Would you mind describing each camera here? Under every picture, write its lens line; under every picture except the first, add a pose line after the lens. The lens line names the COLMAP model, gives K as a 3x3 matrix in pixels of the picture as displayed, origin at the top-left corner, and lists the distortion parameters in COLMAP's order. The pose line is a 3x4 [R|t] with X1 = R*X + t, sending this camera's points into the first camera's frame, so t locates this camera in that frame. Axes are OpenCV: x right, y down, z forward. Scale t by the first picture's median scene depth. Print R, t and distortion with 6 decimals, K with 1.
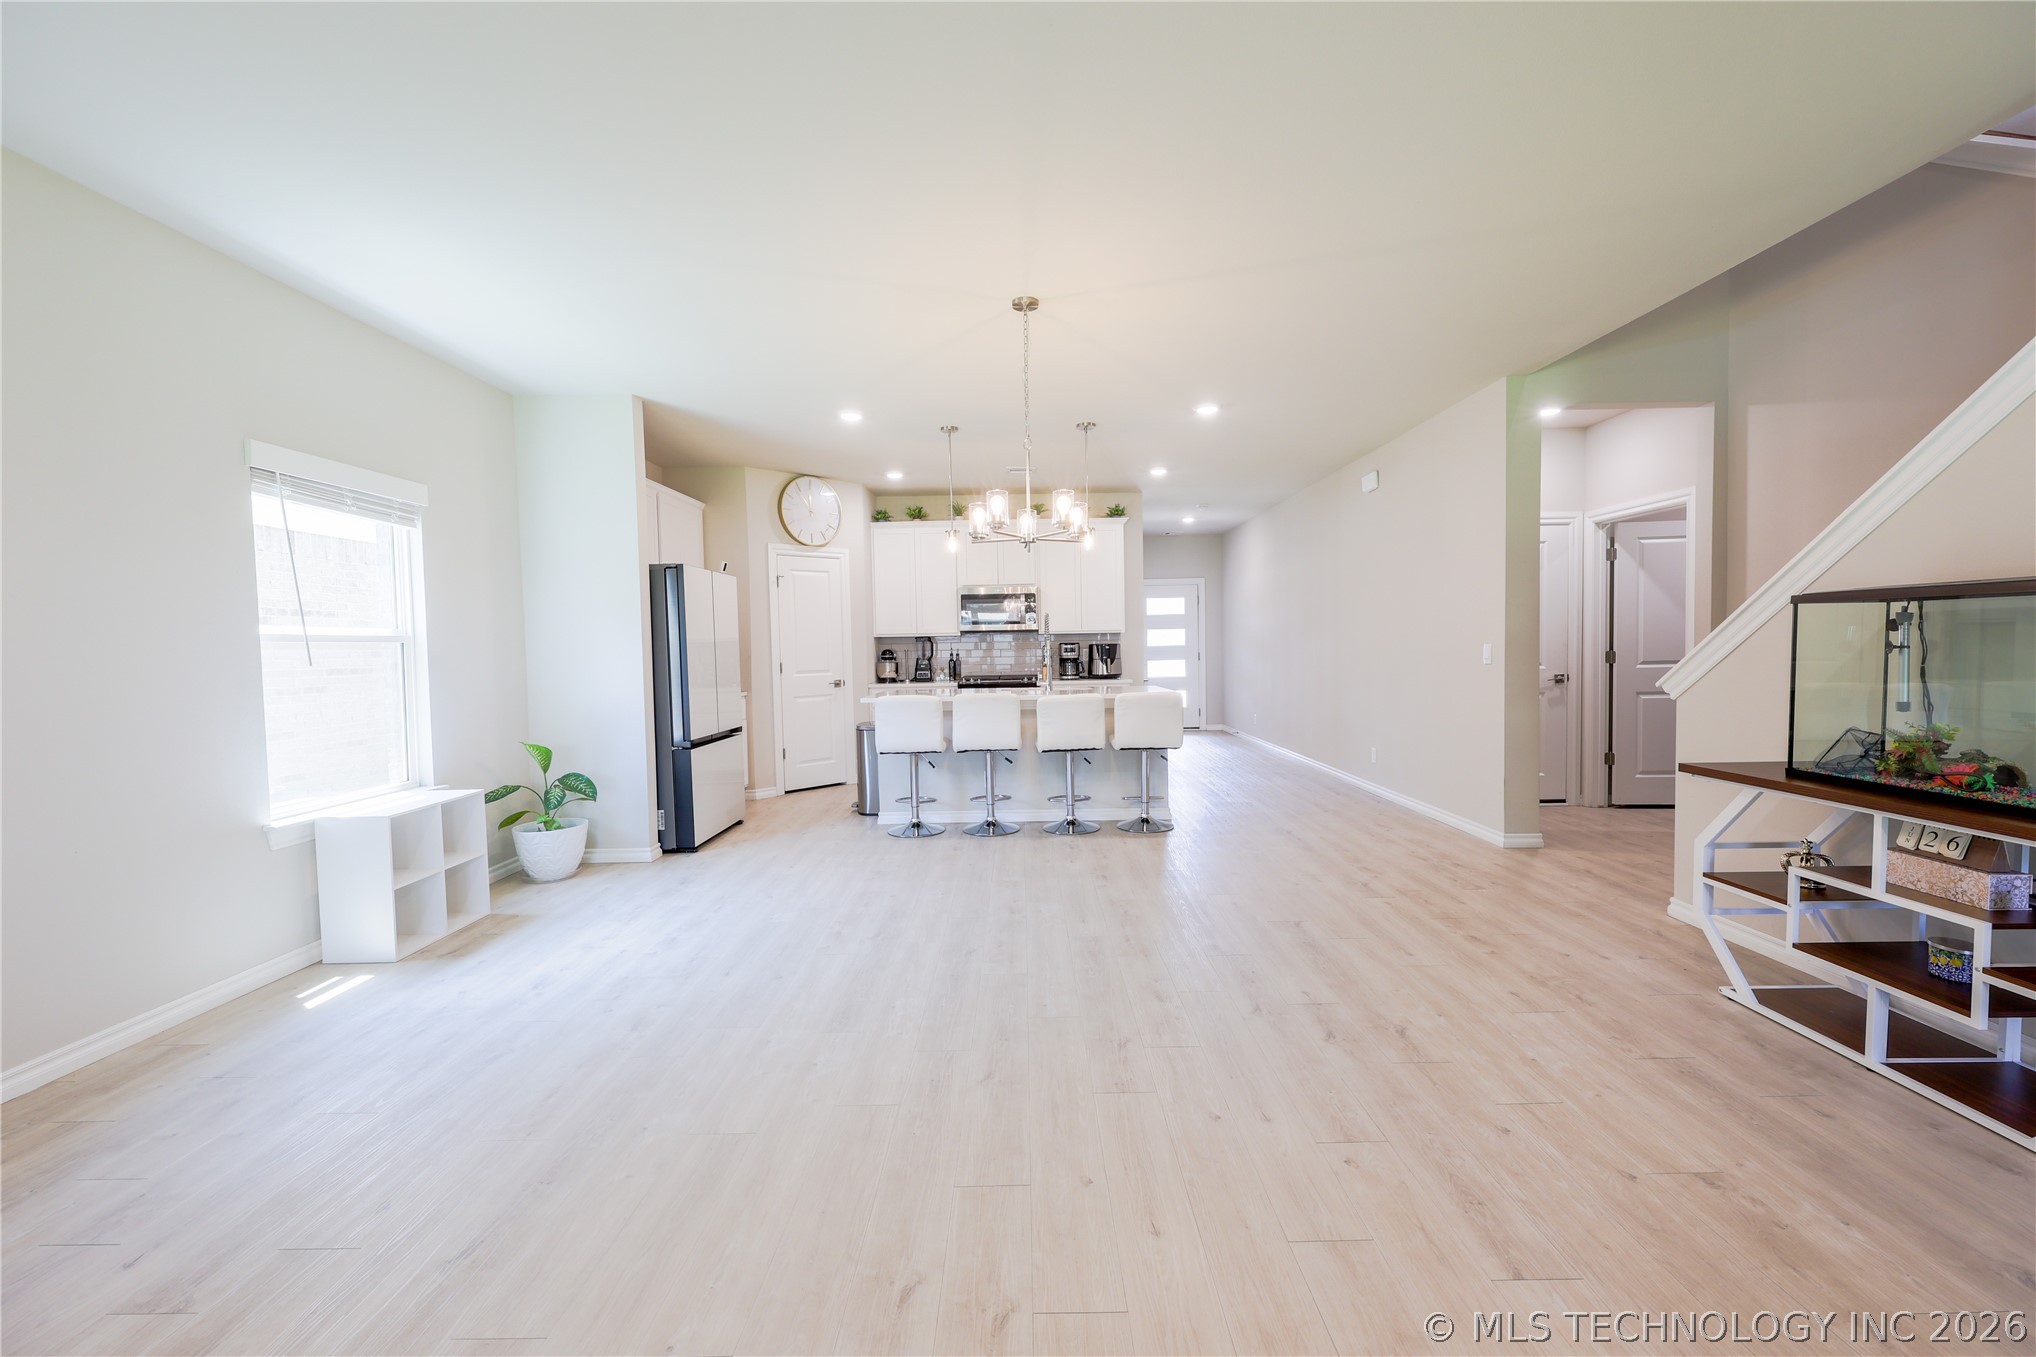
lens RADIAL K [[815.9, 0, 1015.7], [0, 815.9, 680.4], [0, 0, 1]] dist [-0.002900, 0.000095]
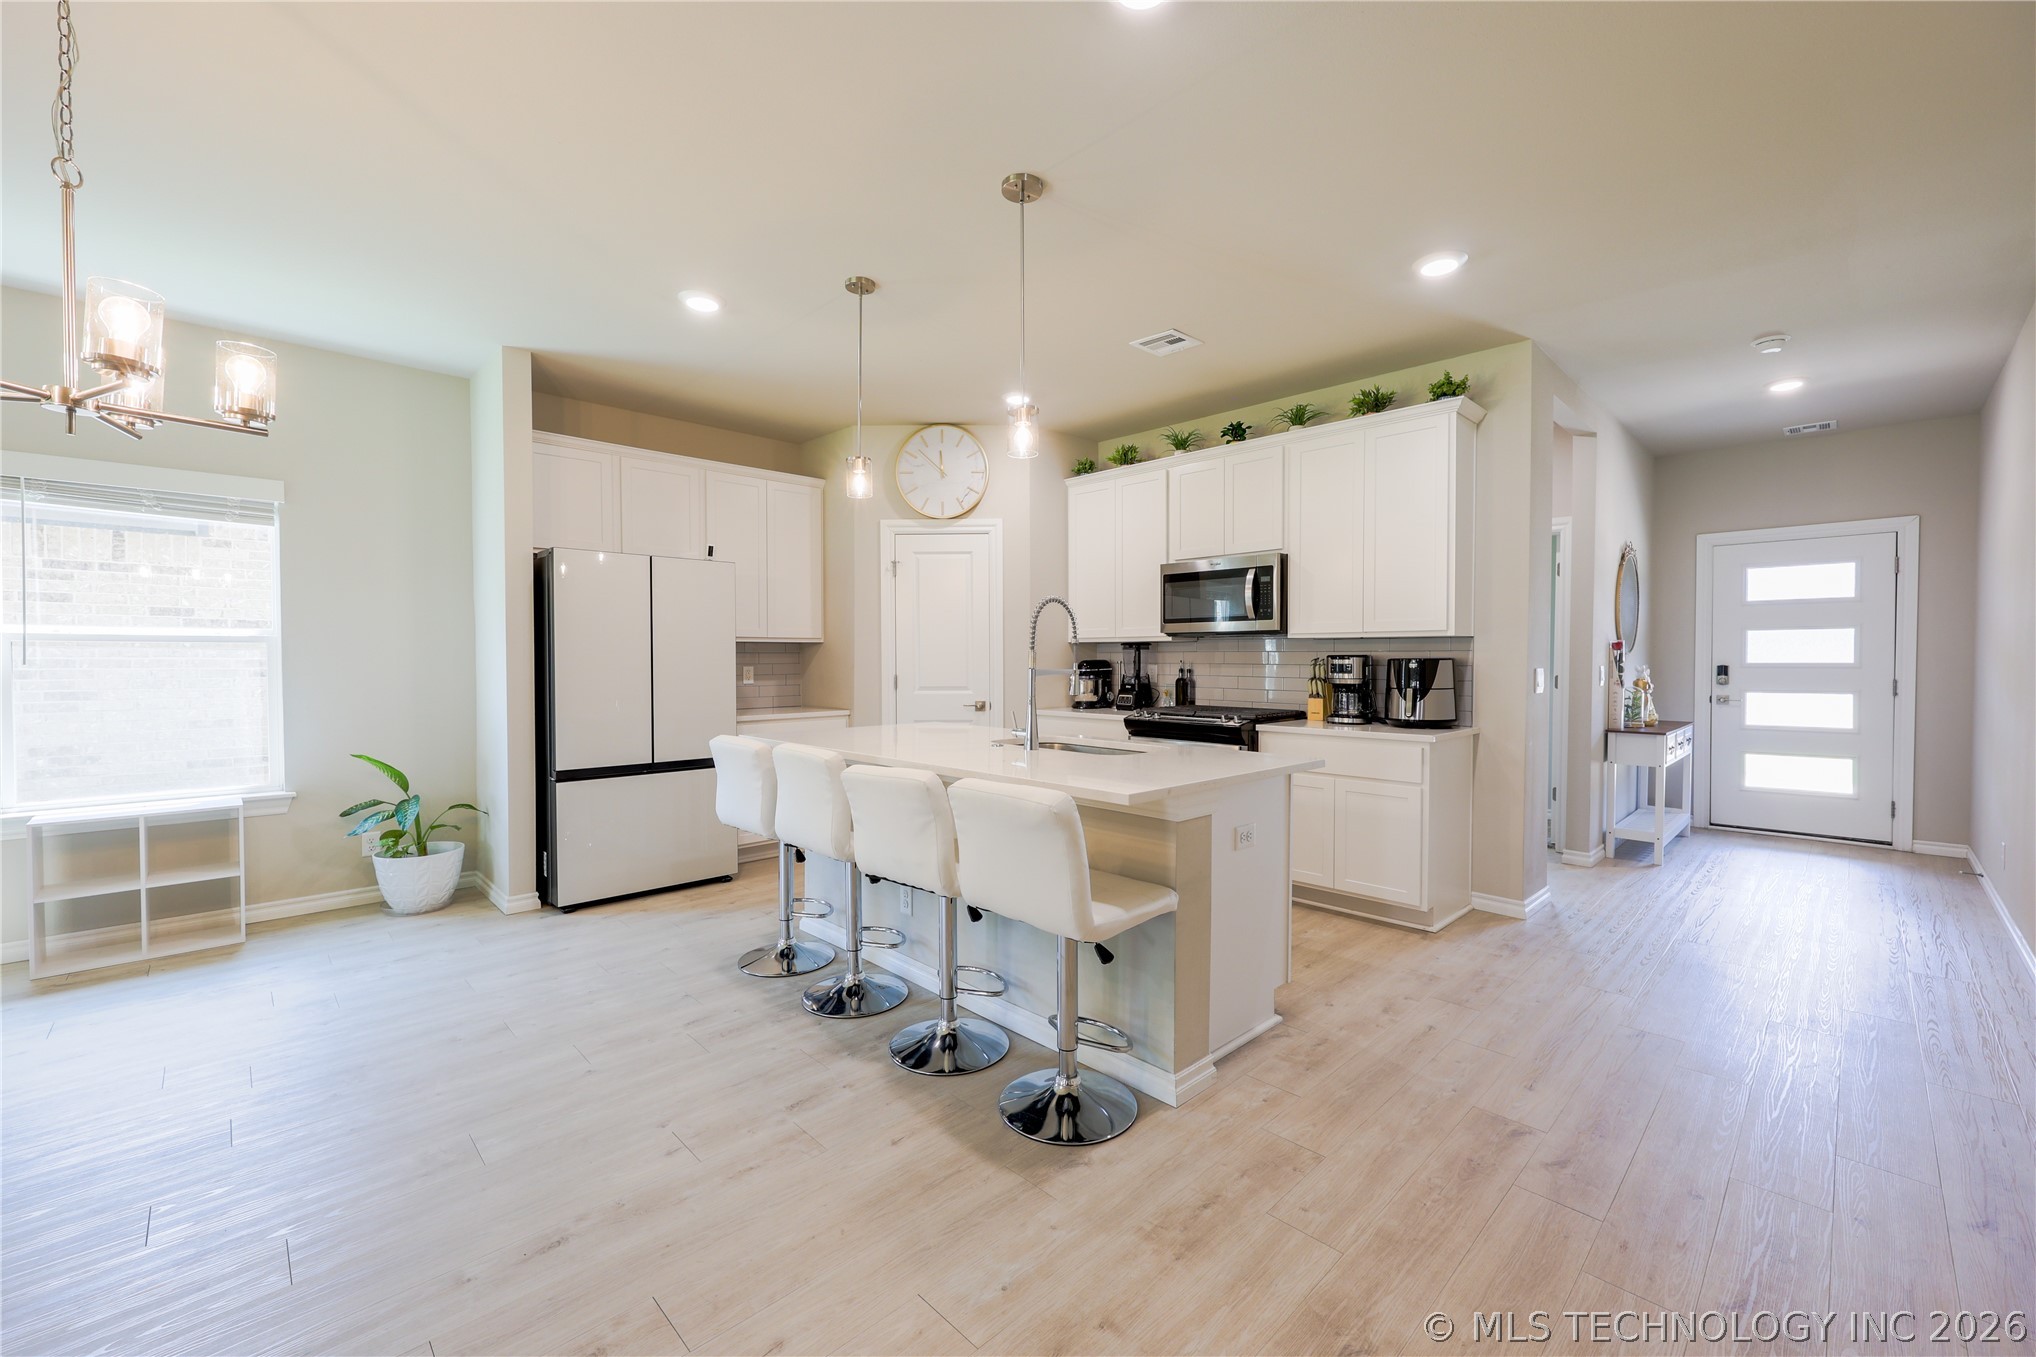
lens RADIAL K [[815.9, 0, 1018.6], [0, 815.9, 672.1], [0, 0, 1]] dist [-0.002900, 0.000095]
pose [[0.701630, 0.029381, -0.711936, 0.421688], [-0.043180, 0.999066, -0.001325, -0.035522], [0.711232, 0.031671, 0.702243, 0.684549]]
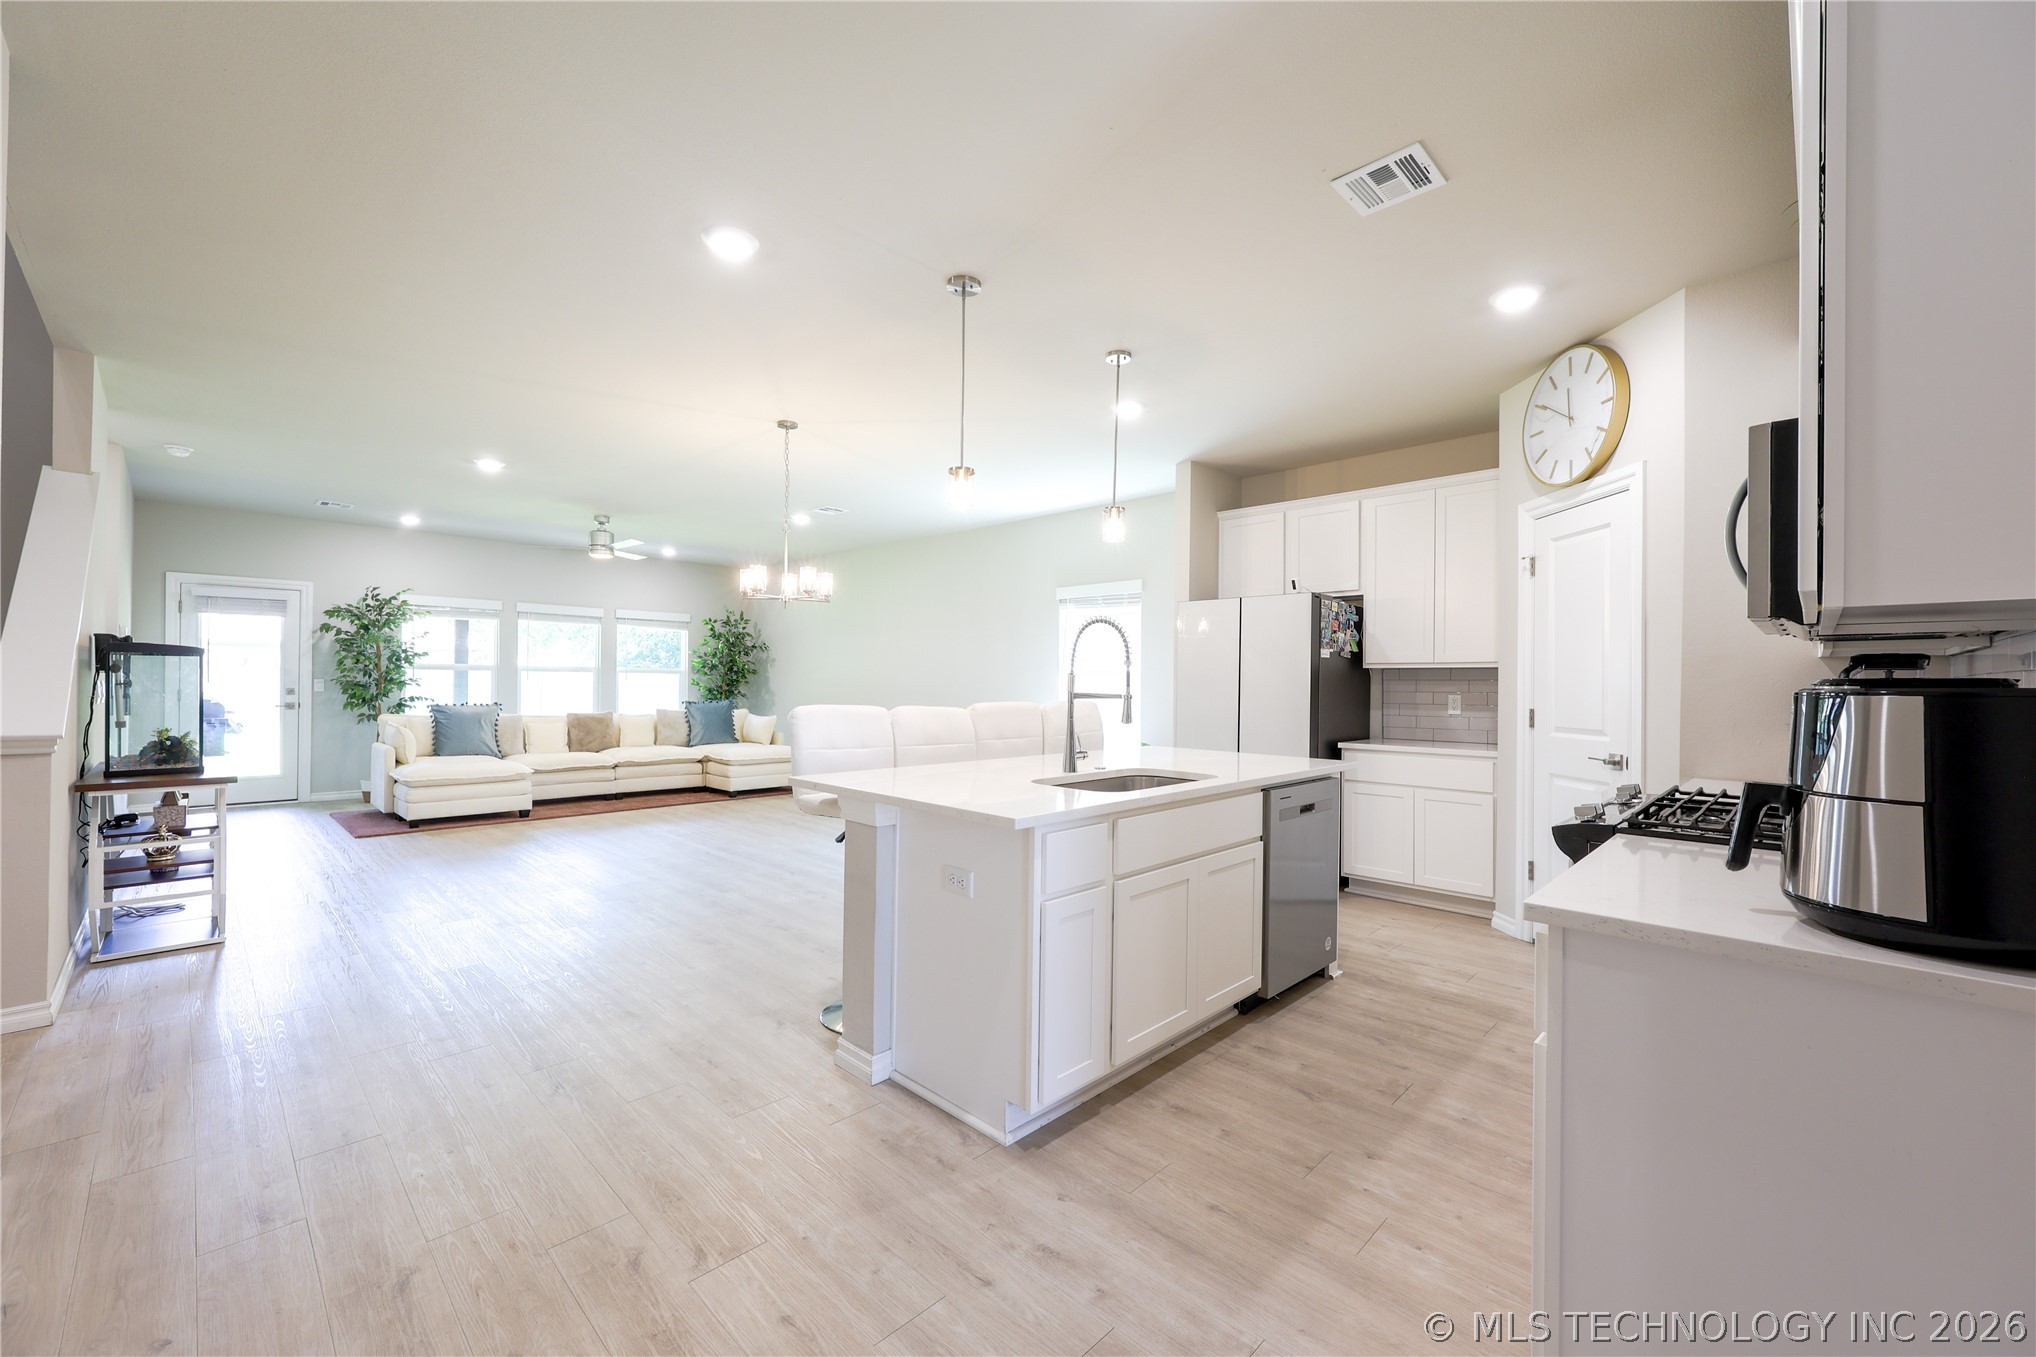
lens RADIAL K [[815.9, 0, 1020.9], [0, 815.9, 684.5], [0, 0, 1]] dist [-0.002900, 0.000095]
pose [[-0.692998, 0.013165, -0.720819, 0.458576], [-0.029042, 0.998512, 0.046158, -0.068505], [0.720354, 0.052922, -0.691584, 1.424211]]
